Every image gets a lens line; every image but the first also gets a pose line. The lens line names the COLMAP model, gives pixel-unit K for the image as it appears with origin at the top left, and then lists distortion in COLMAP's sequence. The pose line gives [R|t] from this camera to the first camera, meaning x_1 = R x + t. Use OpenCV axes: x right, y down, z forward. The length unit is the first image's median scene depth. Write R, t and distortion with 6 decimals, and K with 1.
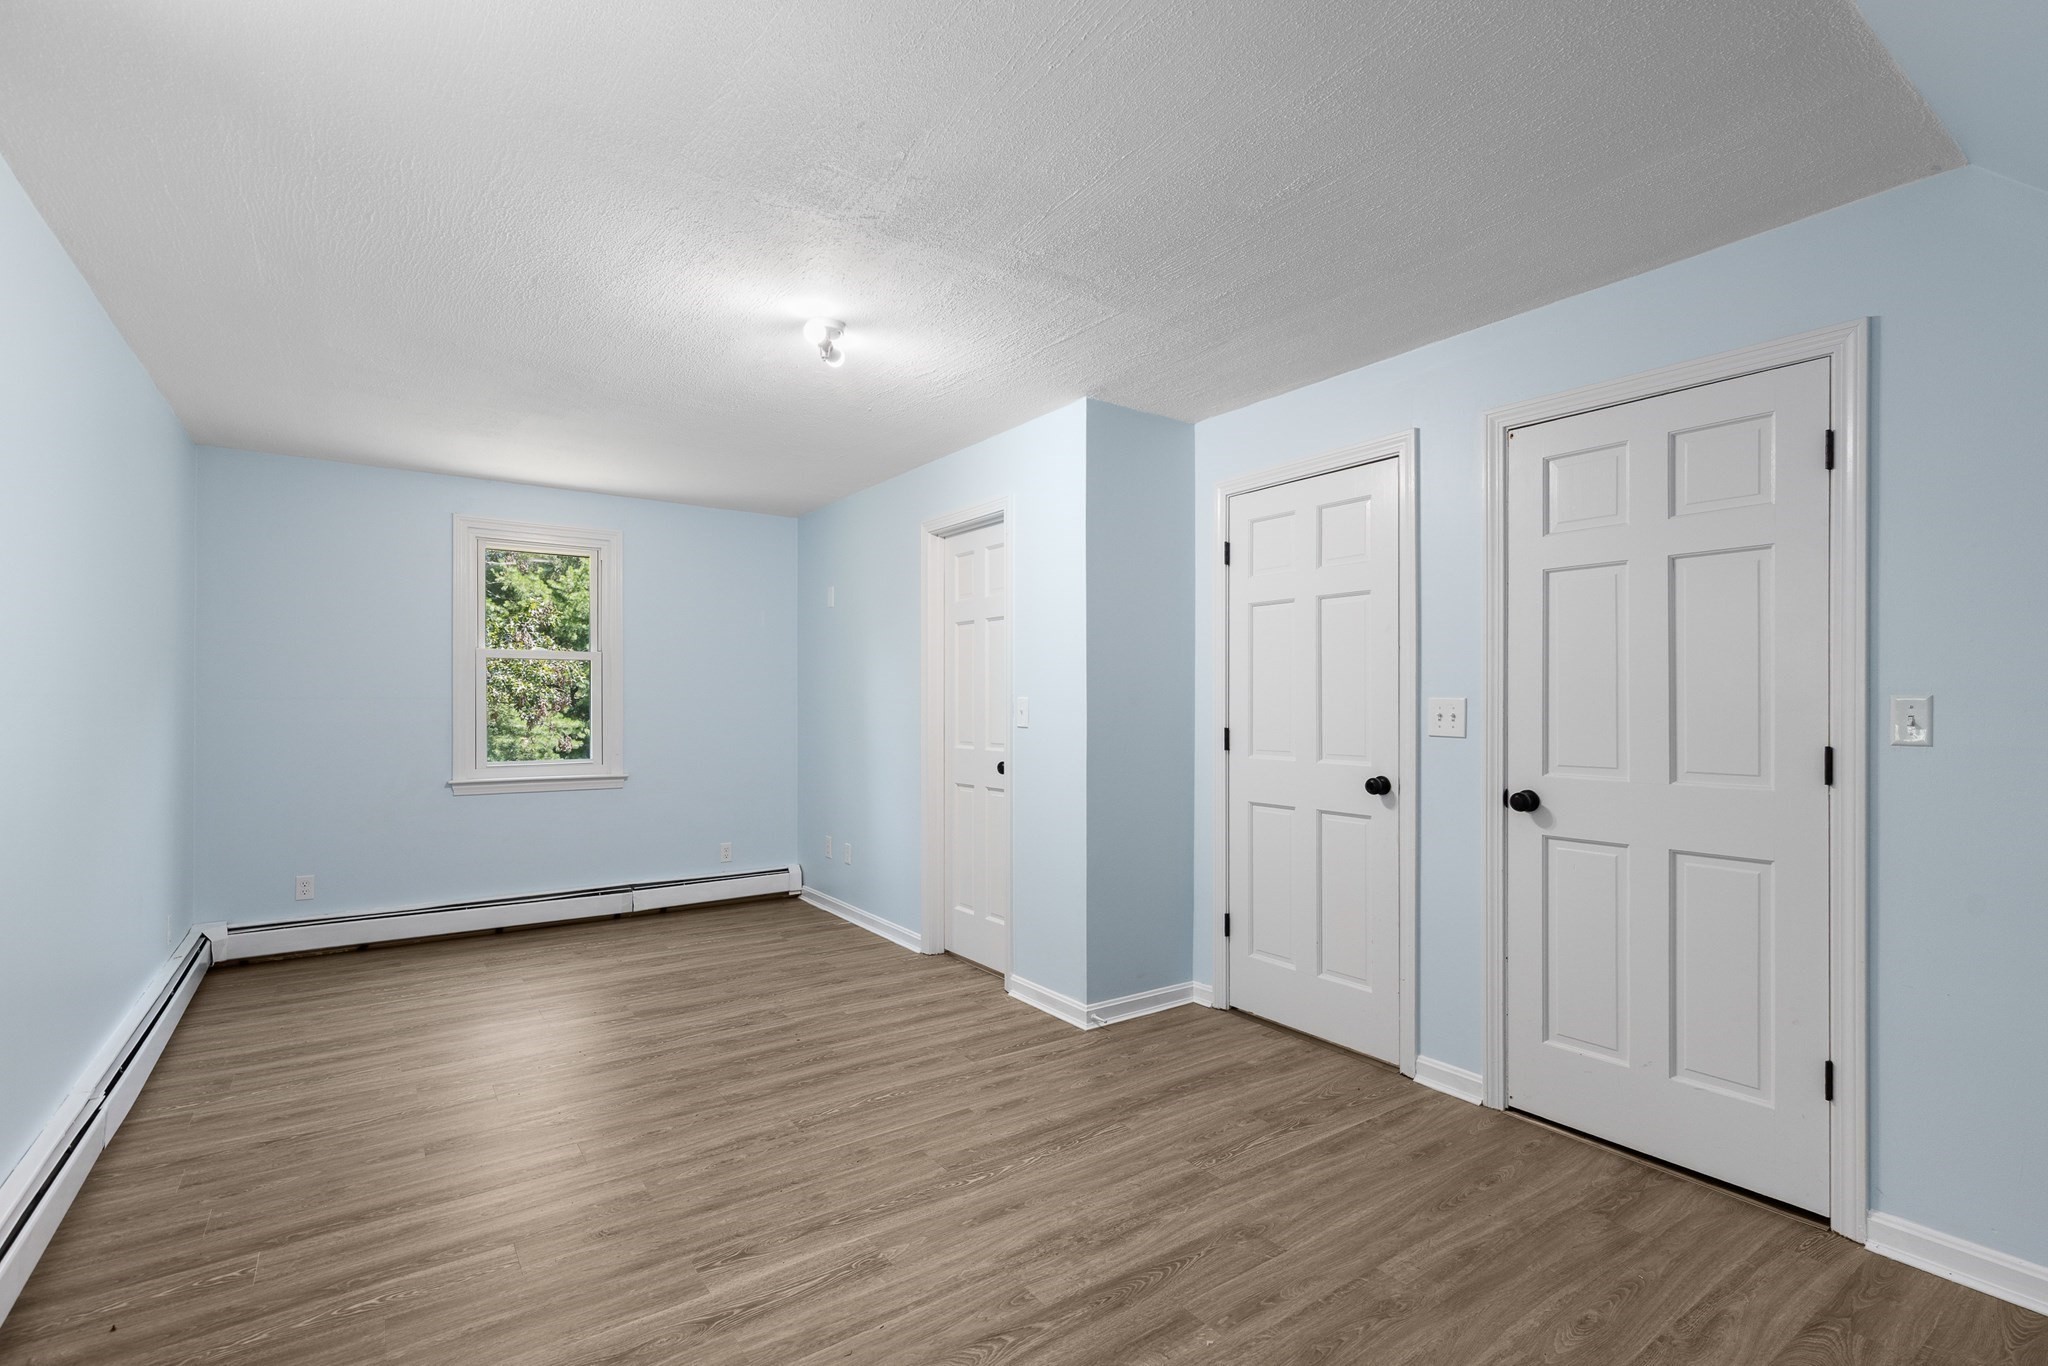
lens RADIAL K [[951.9, 0, 1049.2], [0, 951.9, 692.6], [0, 0, 1]] dist [0.007696, -0.000316]
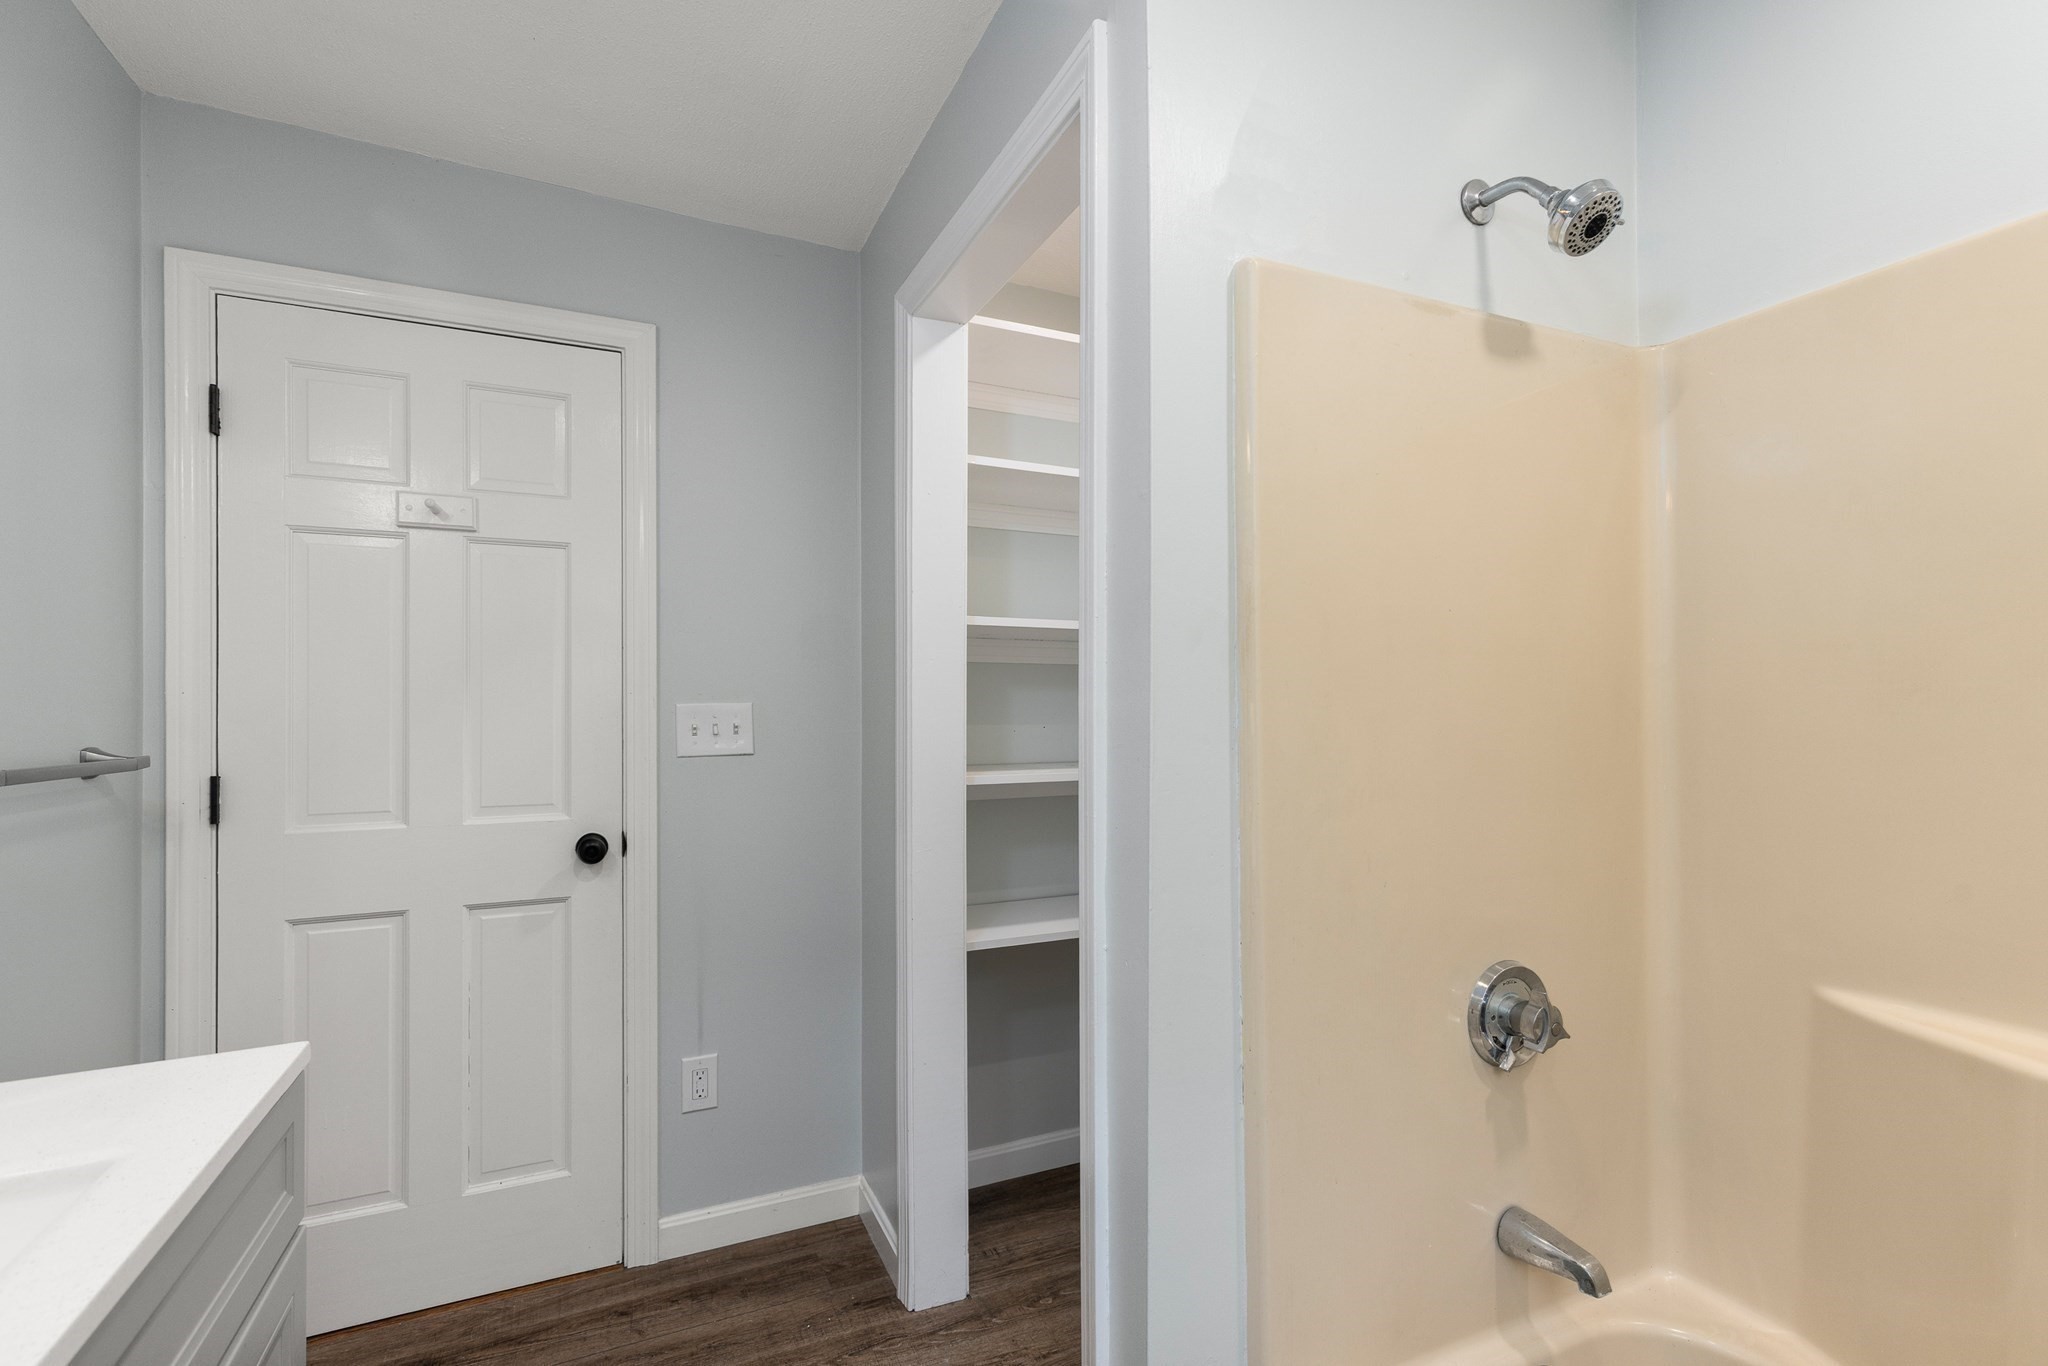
lens RADIAL K [[951.9, 0, 1049.2], [0, 951.9, 692.6], [0, 0, 1]] dist [0.007696, -0.000316]
pose [[0.177556, -0.001751, 0.984109, -0.233650], [0.007914, 0.999969, 0.000352, -0.002179], [-0.984079, 0.007726, 0.177564, 0.586832]]
